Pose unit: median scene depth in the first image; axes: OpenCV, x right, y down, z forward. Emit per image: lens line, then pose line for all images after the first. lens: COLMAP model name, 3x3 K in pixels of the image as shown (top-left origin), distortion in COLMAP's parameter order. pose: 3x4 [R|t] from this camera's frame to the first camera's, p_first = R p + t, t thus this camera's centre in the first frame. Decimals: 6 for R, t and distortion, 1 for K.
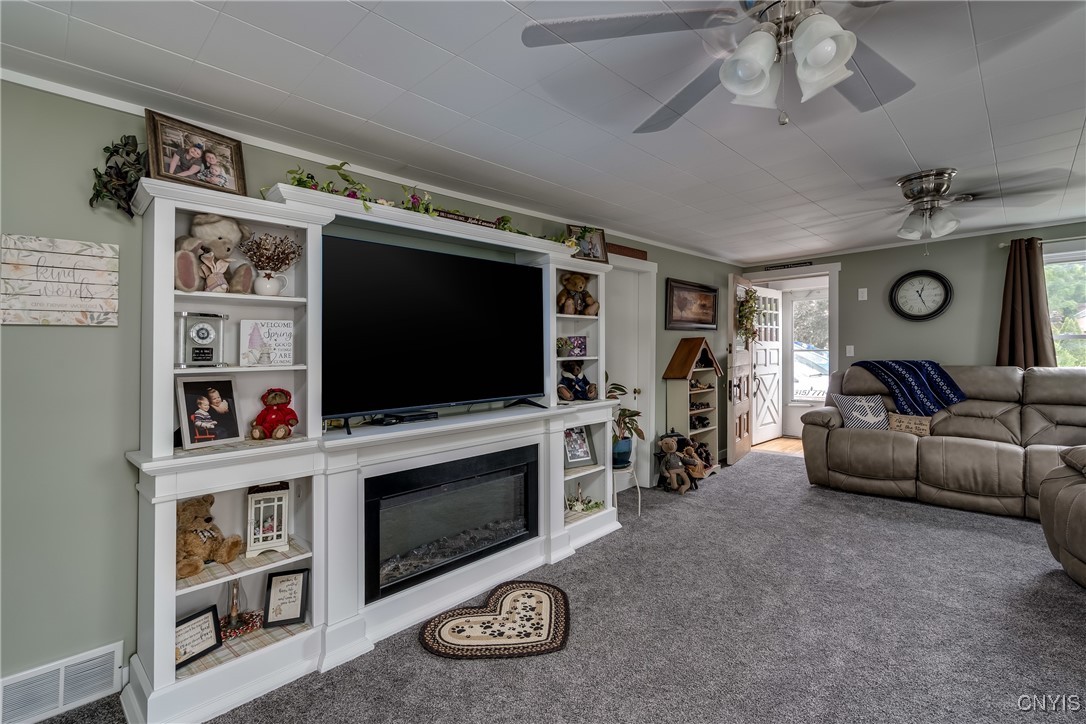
lens RADIAL K [[505.1, 0, 531.9], [0, 505.1, 344.9], [0, 0, 1]] dist [-0.008557, 0.003369]
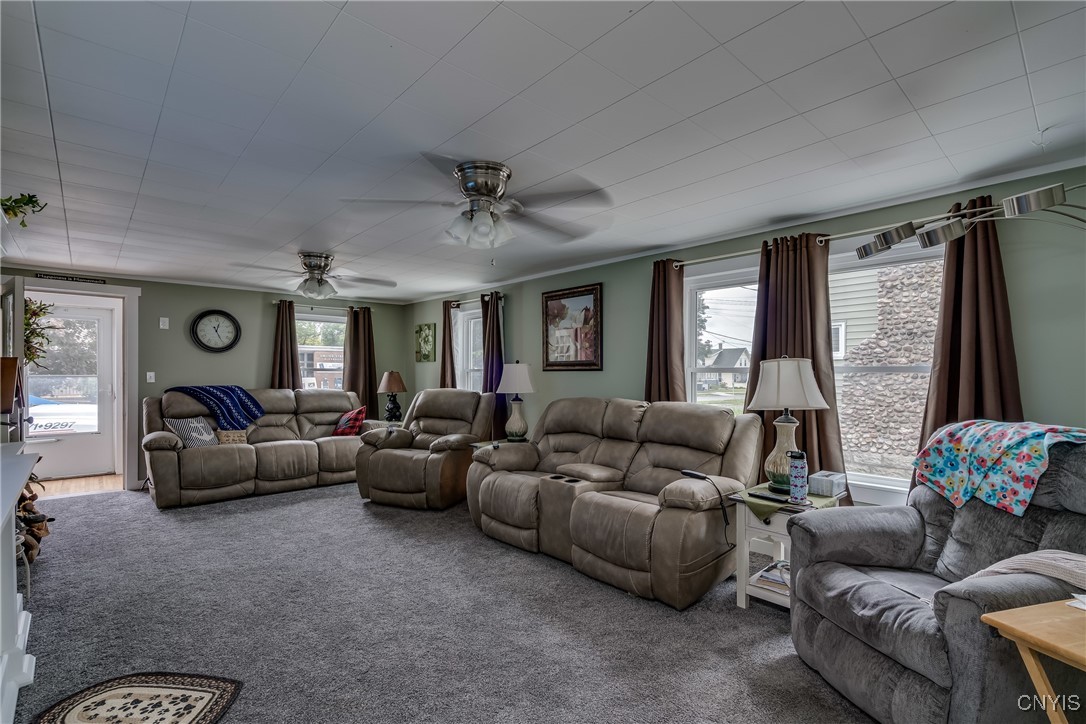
lens RADIAL K [[505.1, 0, 543.3], [0, 505.1, 380.9], [0, 0, 1]] dist [-0.008557, 0.003369]
pose [[0.046016, 0.000039, 0.998941, -0.471138], [-0.014904, 0.999889, 0.000648, 0.008914], [-0.998830, -0.014918, 0.046012, 0.211924]]
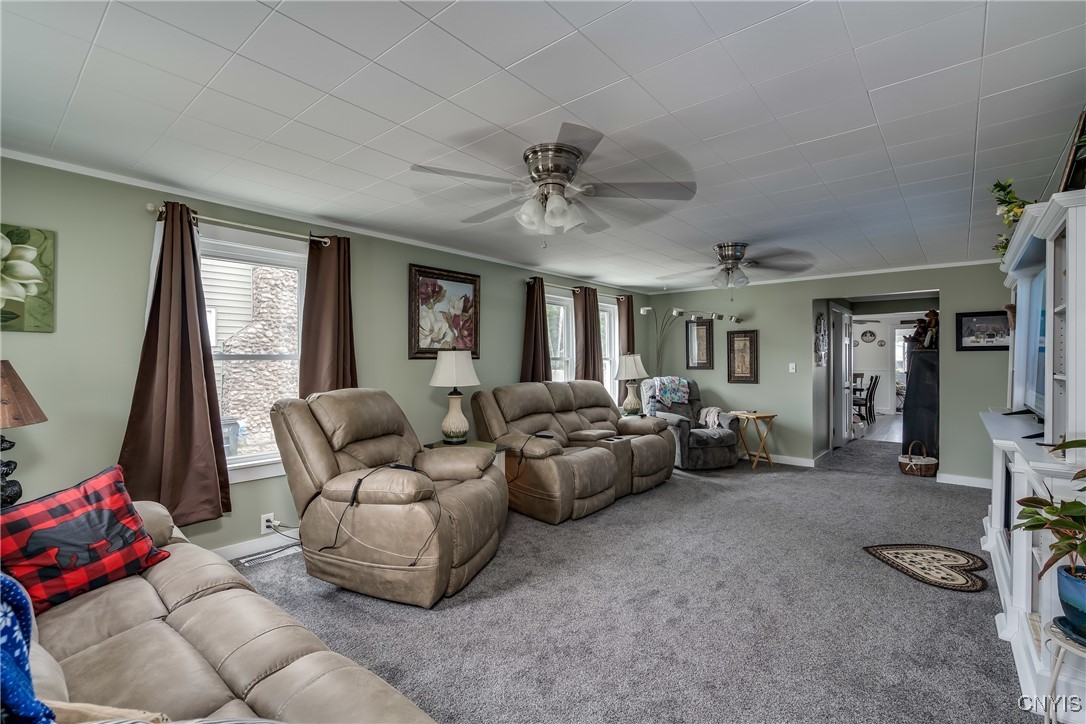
lens RADIAL K [[487.0, 0, 545.6], [0, 487.0, 366.5], [0, 0, 1]] dist [-0.003685, 0.001360]
pose [[-0.996572, 0.016696, -0.081027, 0.644342], [0.016574, 0.999860, 0.002185, 0.001976], [0.081052, 0.000834, -0.996710, 1.335082]]
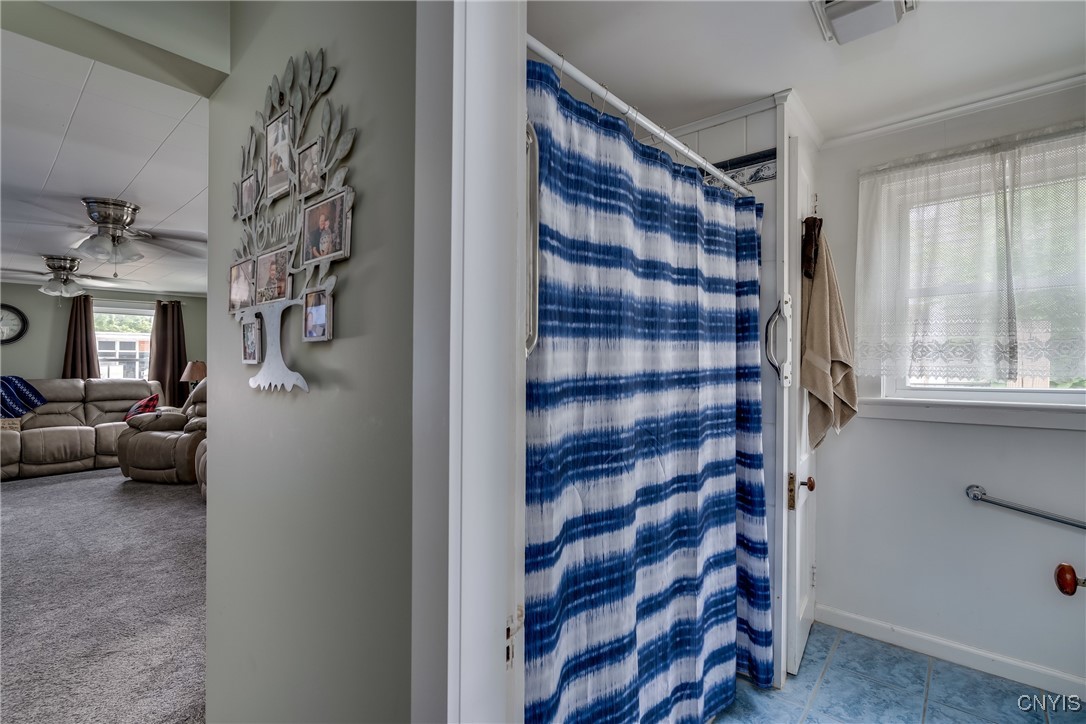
lens RADIAL K [[505.1, 0, 548.2], [0, 505.1, 356.3], [0, 0, 1]] dist [-0.008557, 0.003369]
pose [[-0.072348, 0.024255, 0.997084, -0.693517], [-0.001902, 0.999699, -0.024457, 0.010807], [-0.997378, -0.003666, -0.072280, -0.324947]]
